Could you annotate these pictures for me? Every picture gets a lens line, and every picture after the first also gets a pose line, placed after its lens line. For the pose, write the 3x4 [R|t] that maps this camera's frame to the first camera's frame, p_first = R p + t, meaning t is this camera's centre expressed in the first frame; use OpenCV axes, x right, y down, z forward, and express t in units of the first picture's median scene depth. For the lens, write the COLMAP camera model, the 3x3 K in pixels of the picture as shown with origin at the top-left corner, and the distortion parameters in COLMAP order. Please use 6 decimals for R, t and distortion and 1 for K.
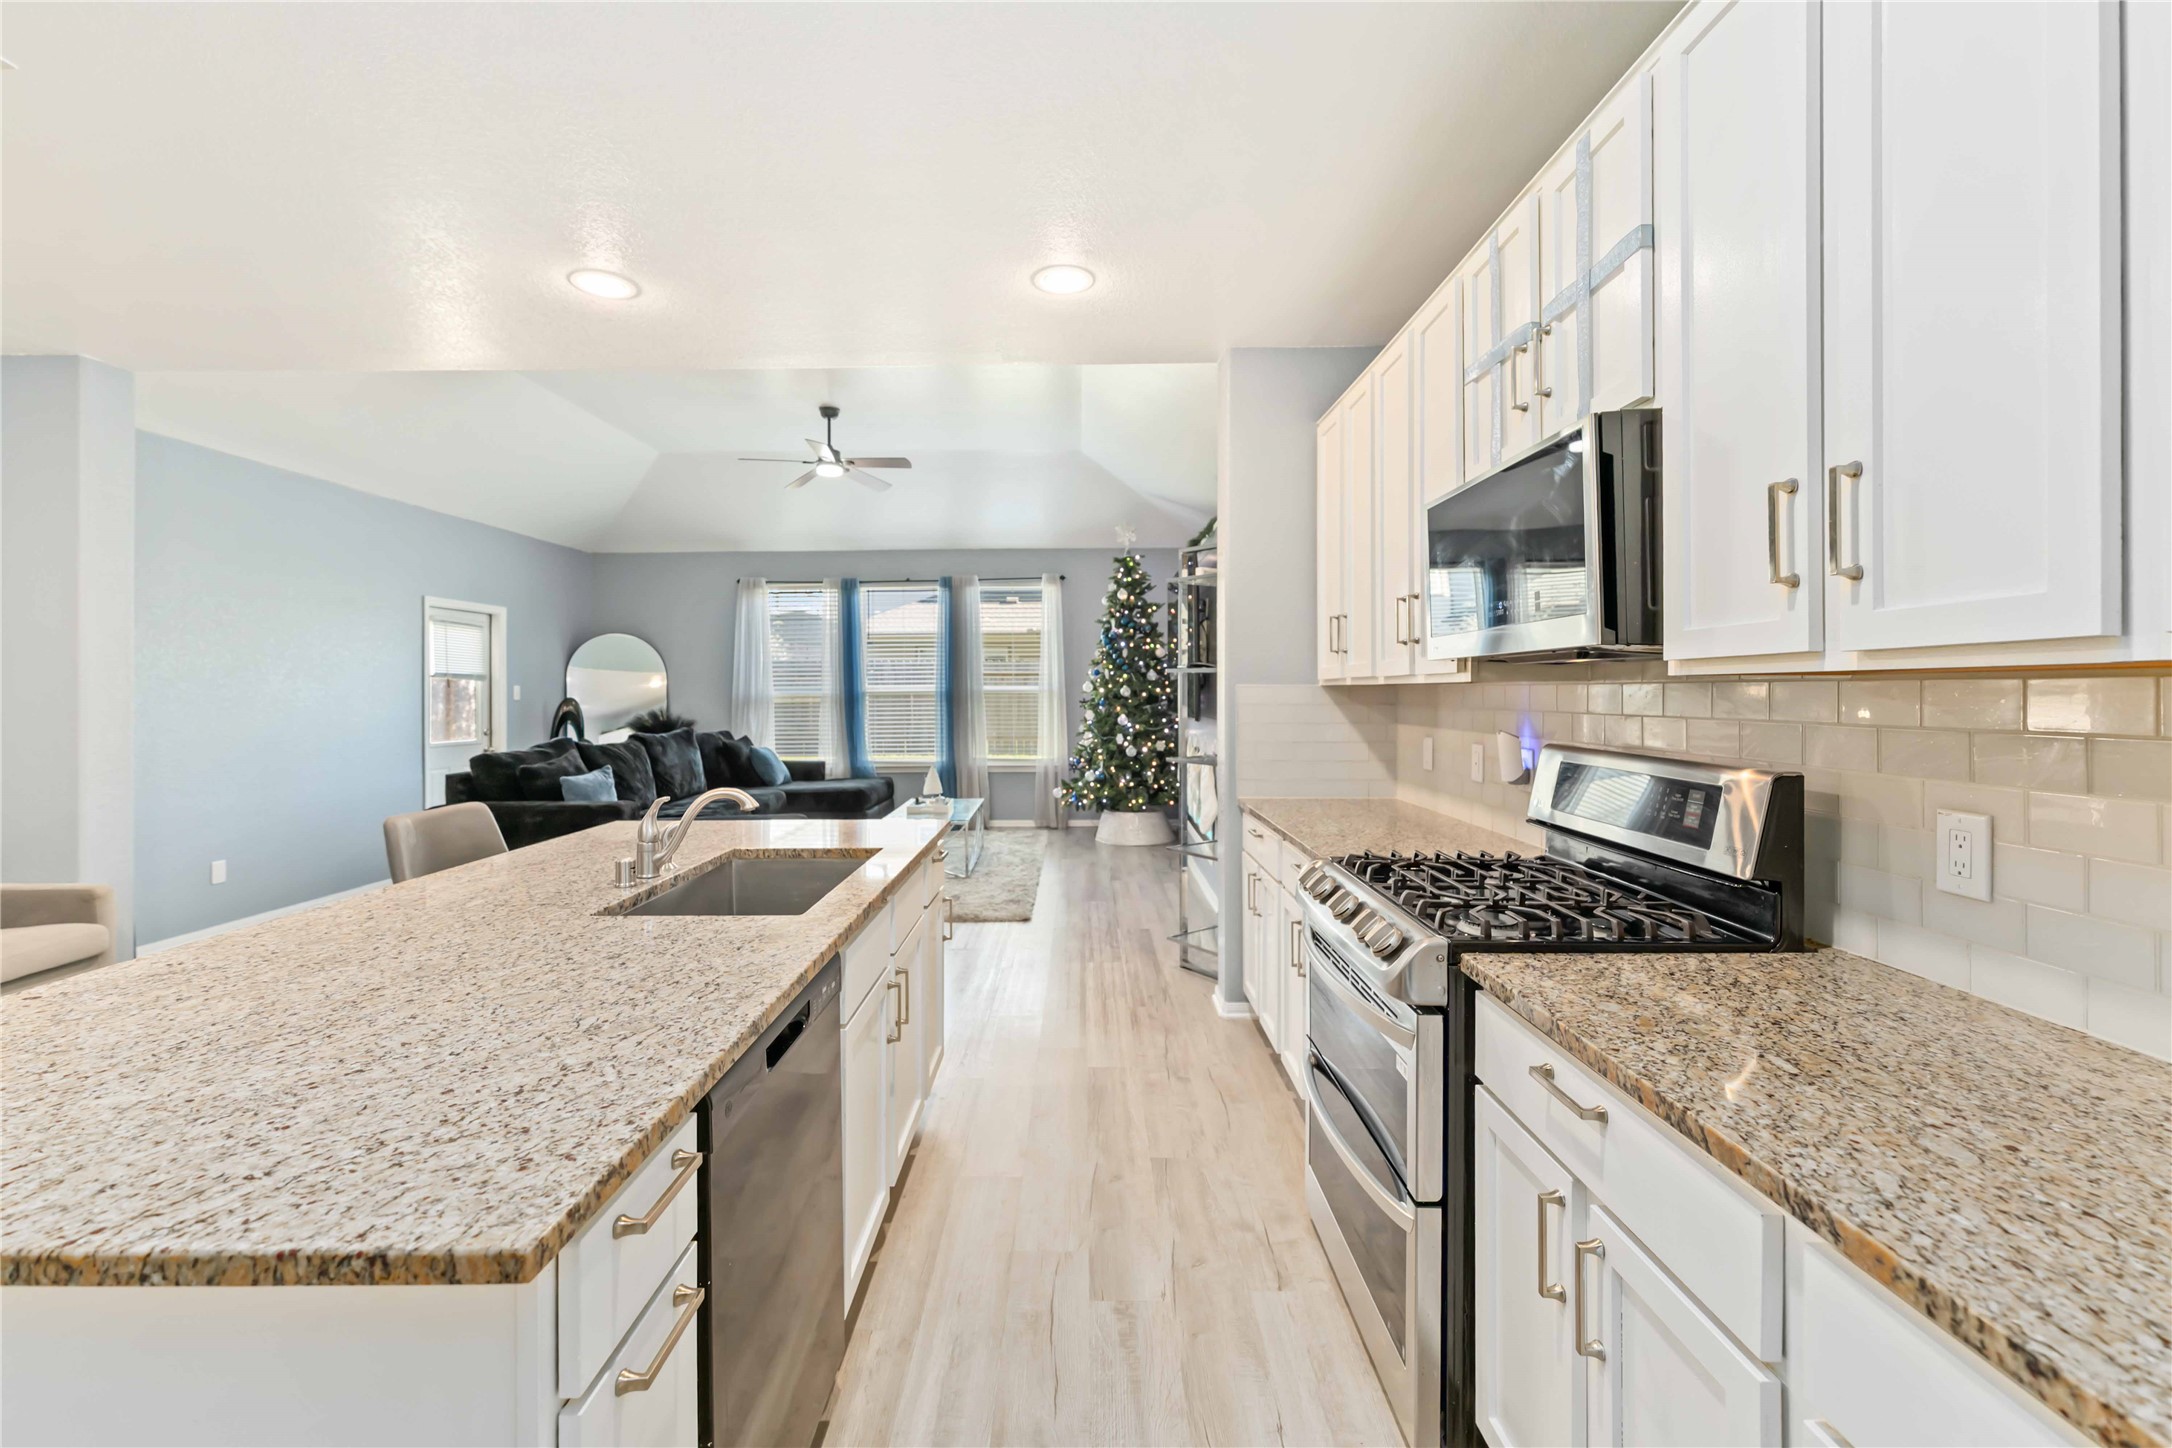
lens RADIAL K [[893.4, 0, 1079.8], [0, 893.4, 705.7], [0, 0, 1]] dist [0.004177, 0.000138]
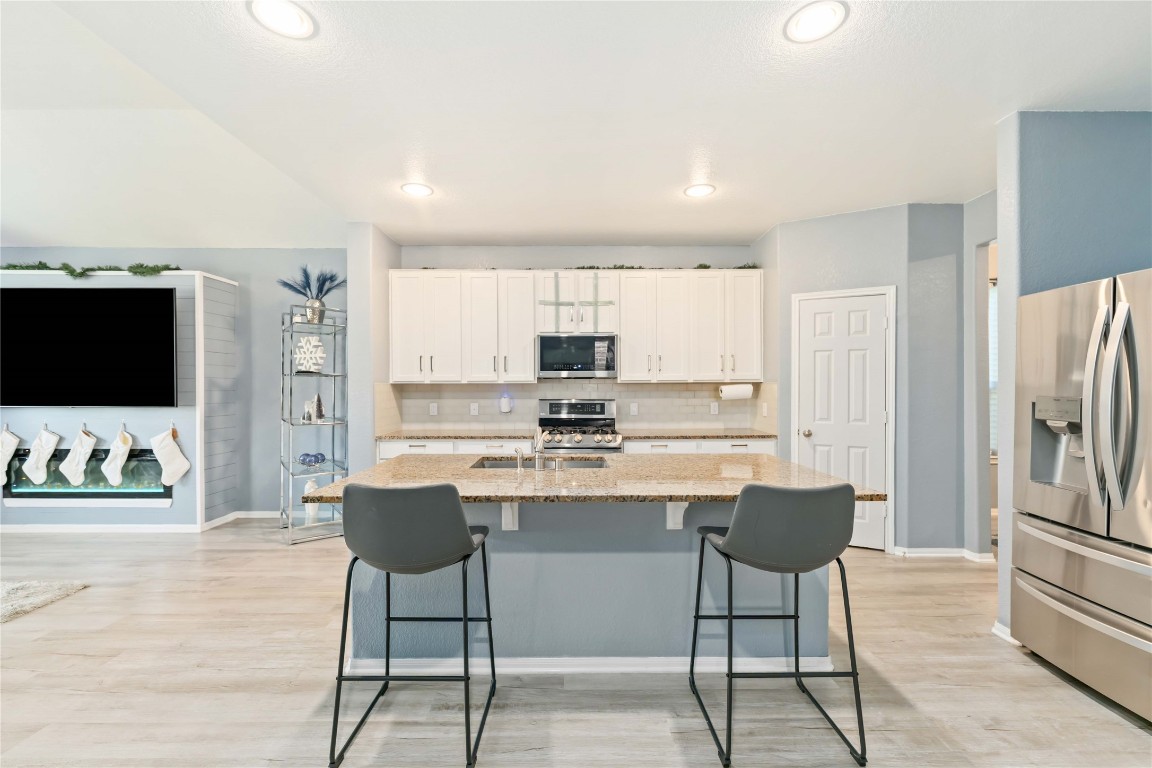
lens RADIAL K [[473.9, 0, 574.0], [0, 473.9, 382.8], [0, 0, 1]] dist [0.004177, 0.000138]
pose [[-0.019433, 0.005942, 0.999794, -0.455697], [0.018145, 0.999820, -0.005589, -0.004242], [-0.999647, 0.018032, -0.019537, 0.256792]]
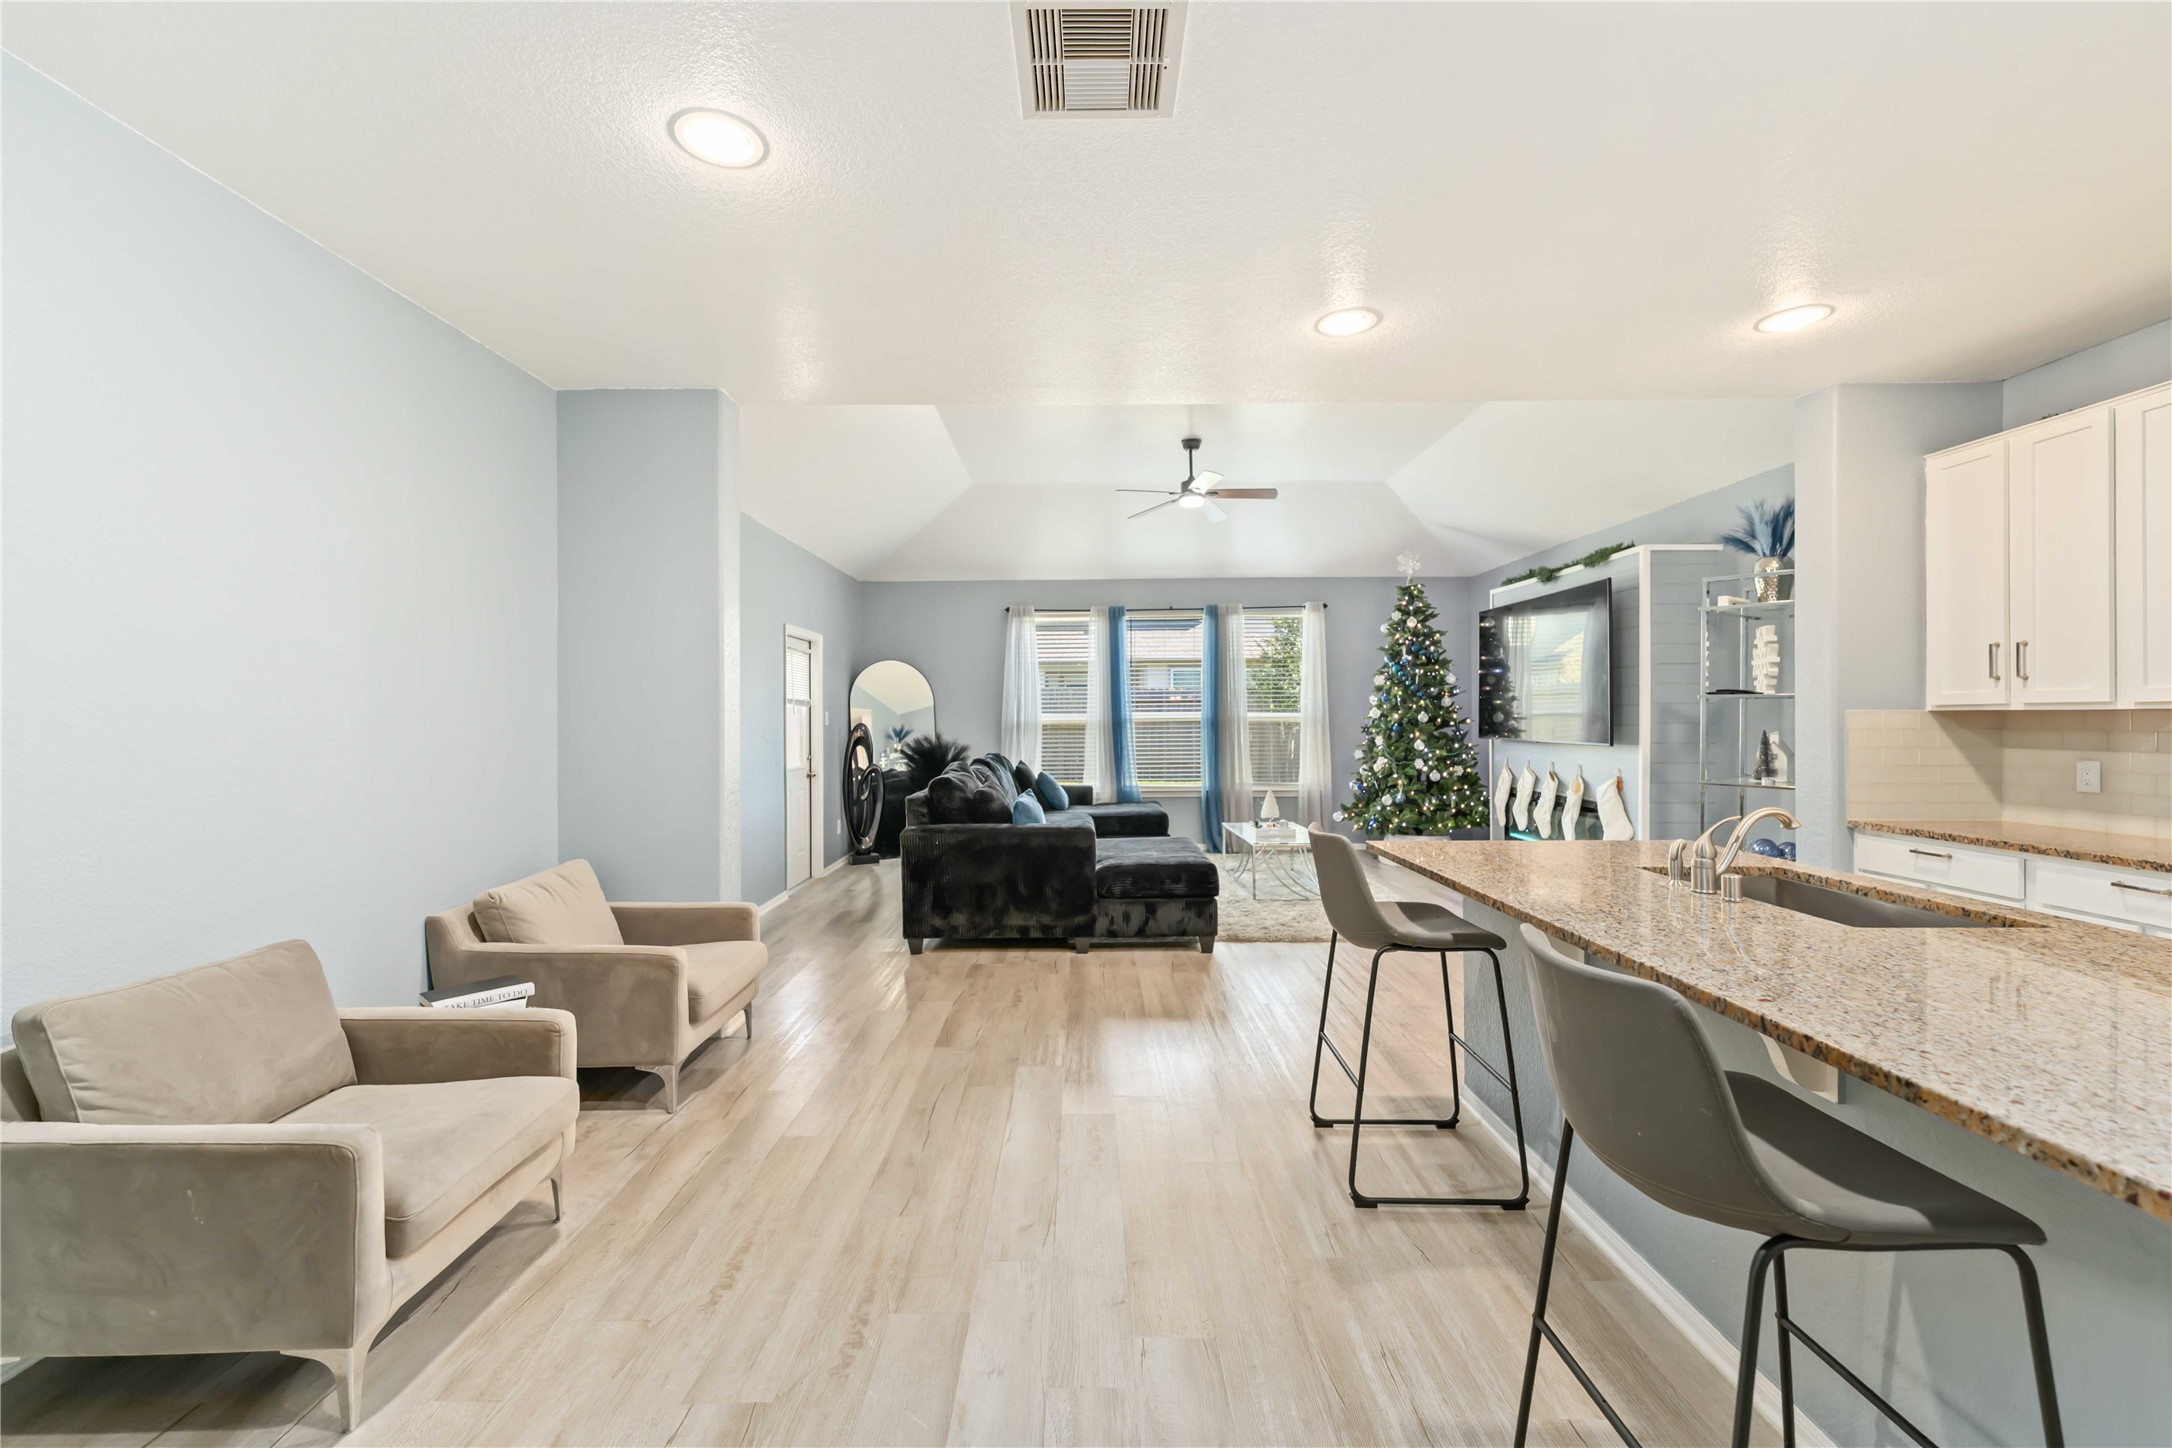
lens RADIAL K [[893.4, 0, 1078.8], [0, 893.4, 729.6], [0, 0, 1]] dist [0.004177, 0.000138]
pose [[0.999987, -0.000358, 0.005146, -0.338663], [0.000372, 0.999996, -0.002878, 0.000754], [-0.005145, 0.002880, 0.999983, -0.017070]]
